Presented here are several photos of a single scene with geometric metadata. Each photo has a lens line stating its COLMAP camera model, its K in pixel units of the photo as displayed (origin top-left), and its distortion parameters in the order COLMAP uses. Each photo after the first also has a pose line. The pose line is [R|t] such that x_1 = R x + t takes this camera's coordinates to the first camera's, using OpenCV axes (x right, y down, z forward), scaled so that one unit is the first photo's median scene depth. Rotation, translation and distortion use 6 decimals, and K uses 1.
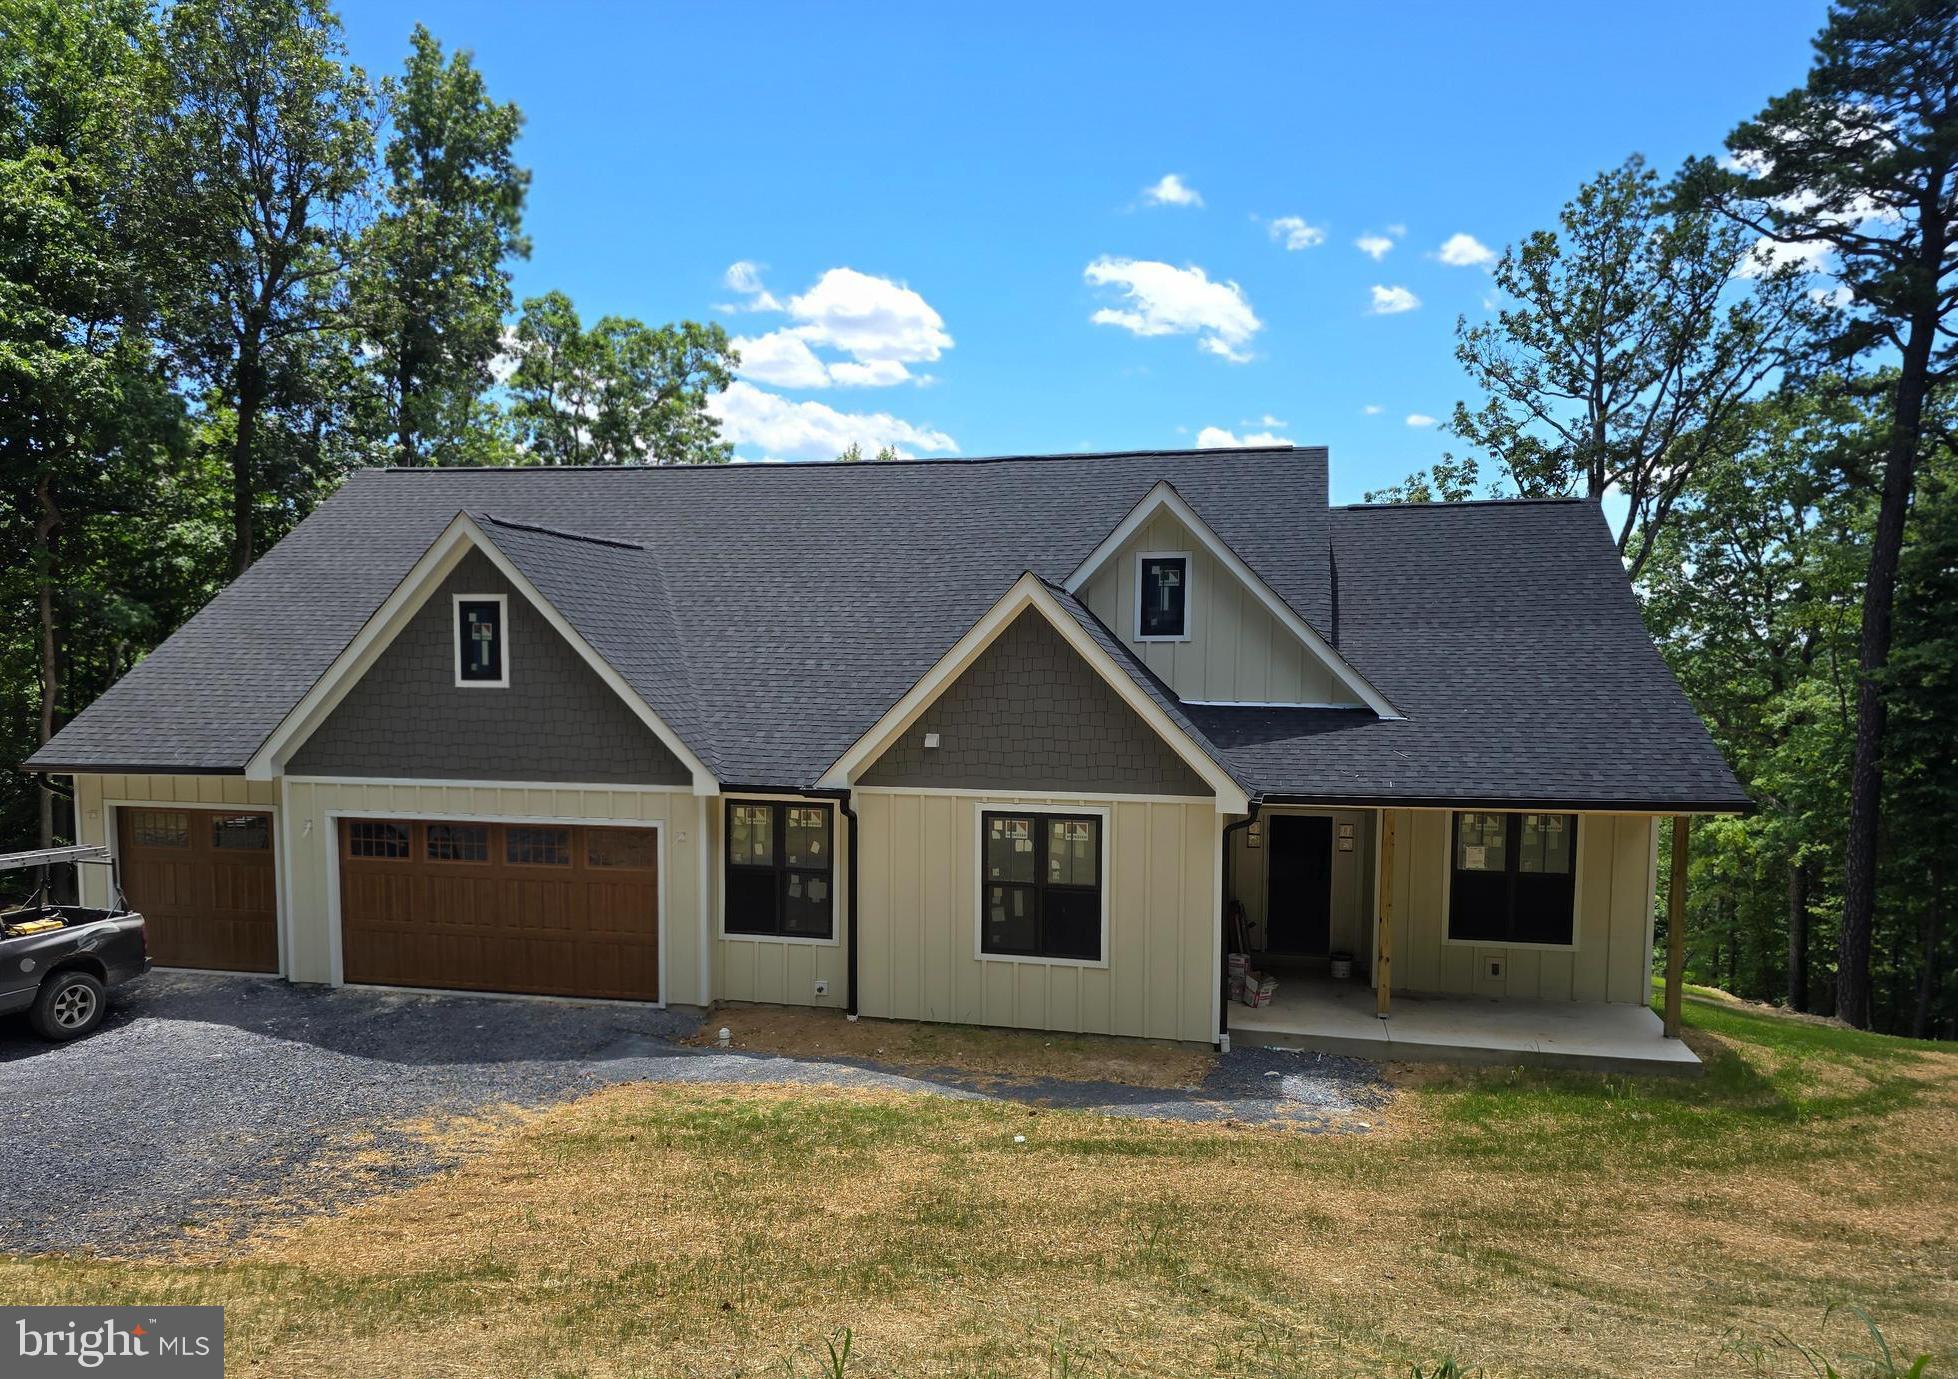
lens RADIAL K [[1377.7, 0, 941.1], [0, 1377.7, 754.9], [0, 0, 1]] dist [0.037657, -0.024668]
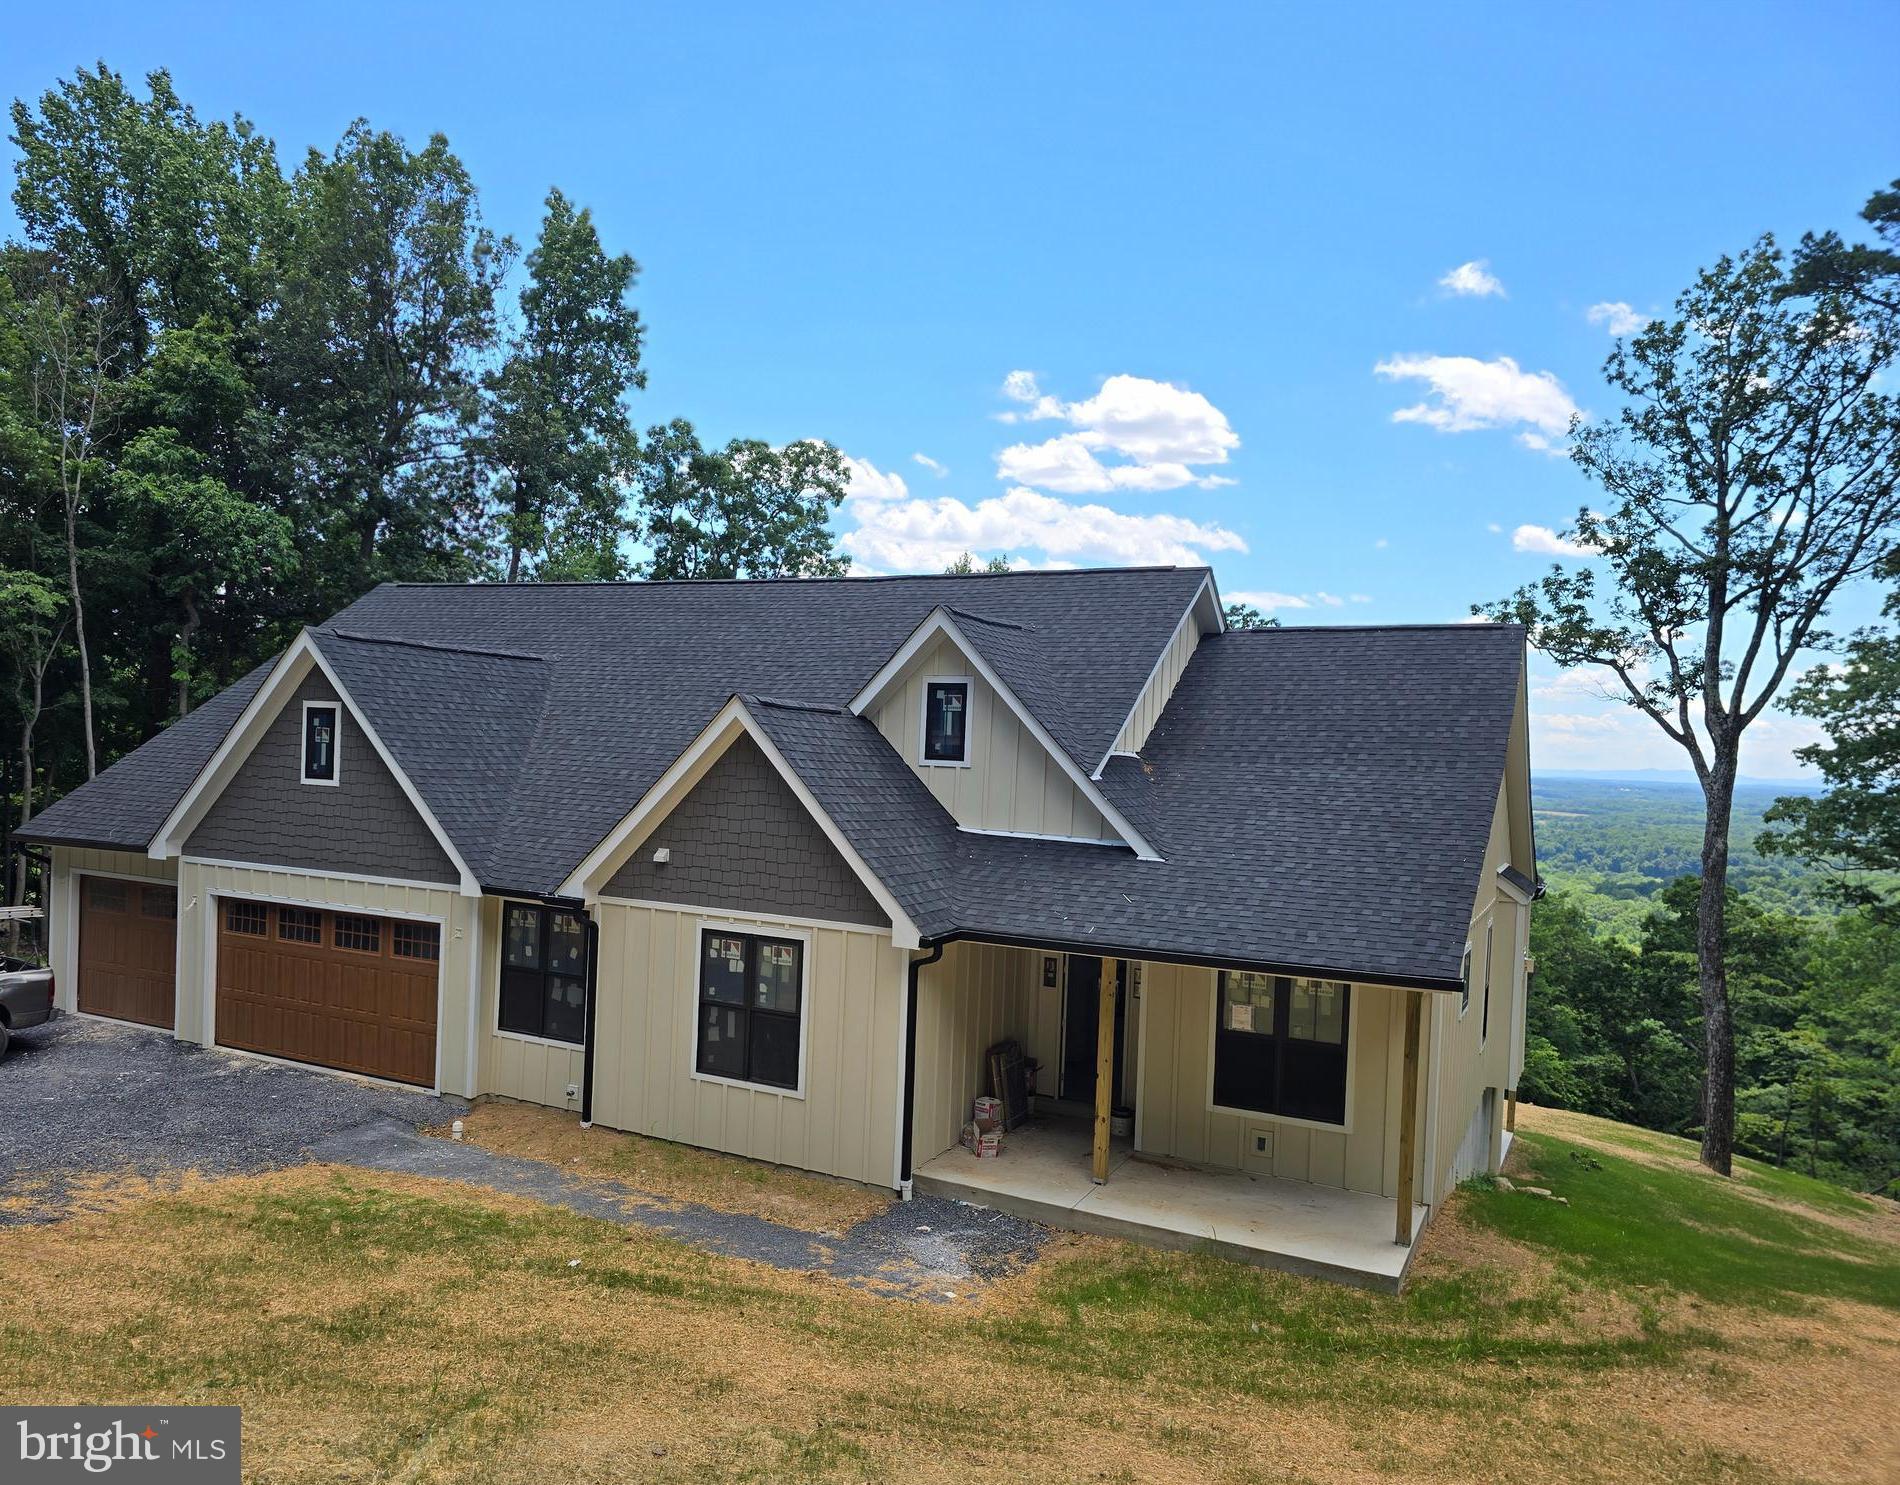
lens RADIAL K [[1375.6, 0, 871.7], [0, 1375.6, 765.7], [0, 0, 1]] dist [0.044444, -0.033342]
pose [[0.964786, 0.038077, -0.260266, 0.377077], [-0.054455, 0.996944, -0.056008, -0.026295], [0.257338, 0.068208, 0.963911, 0.048688]]
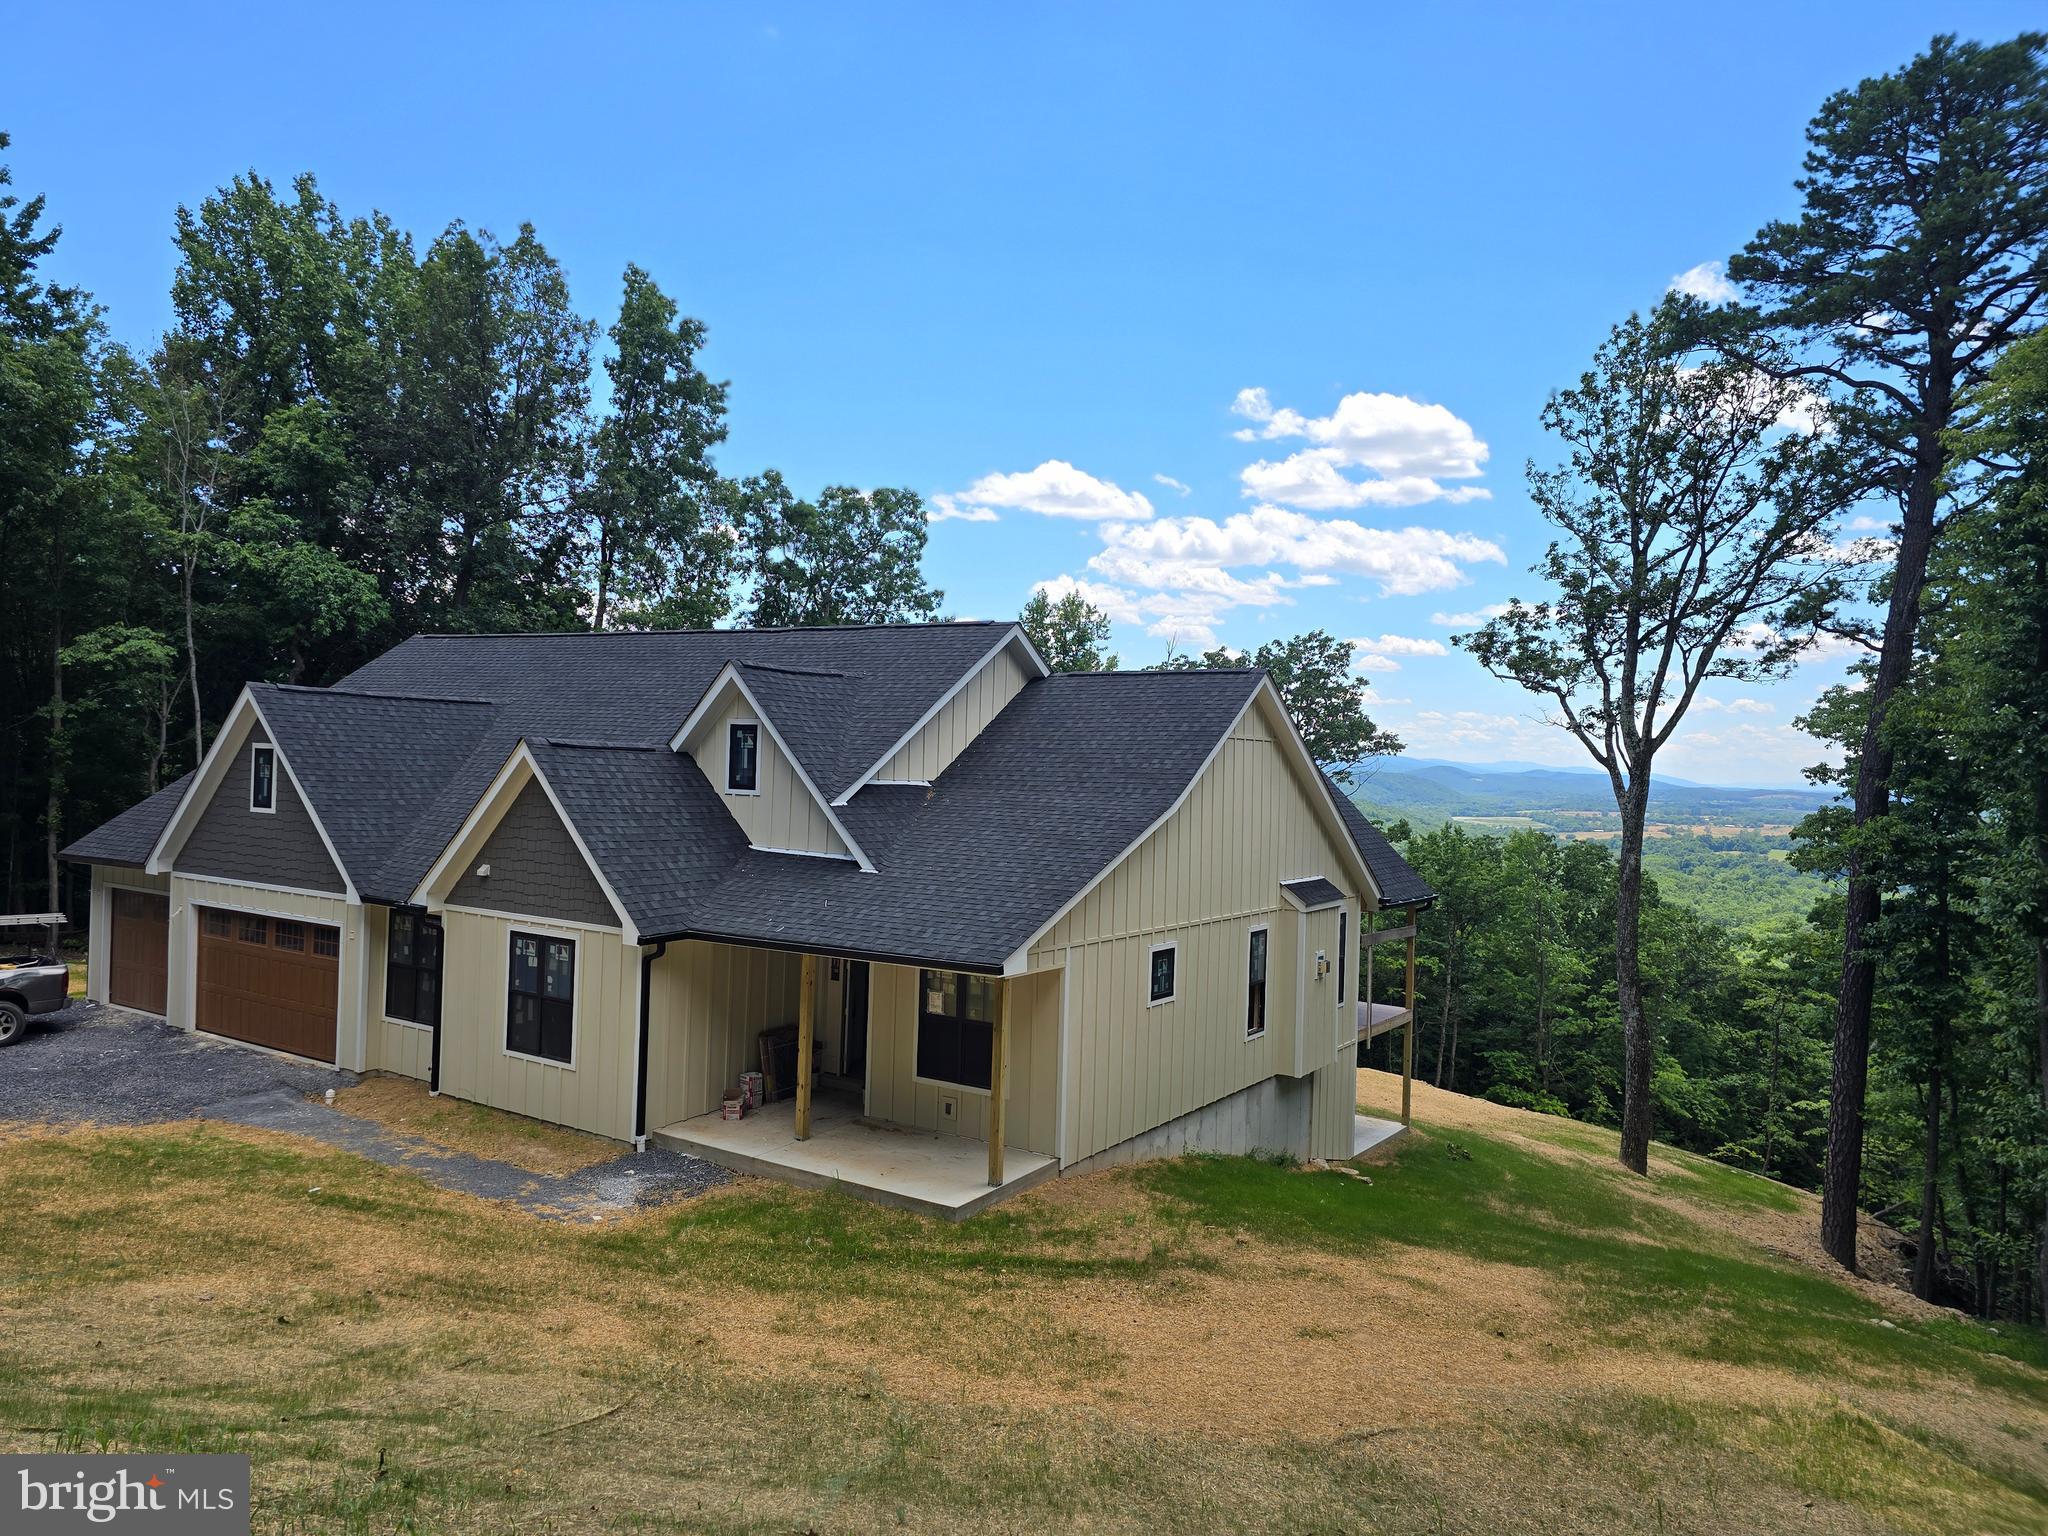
lens RADIAL K [[1378.7, 0, 1035.9], [0, 1378.7, 749.2], [0, 0, 1]] dist [0.067483, -0.064910]
pose [[0.940791, 0.024365, -0.338111, 0.817001], [-0.053222, 0.995660, -0.076342, -0.046348], [0.334784, 0.089817, 0.938005, -0.018133]]
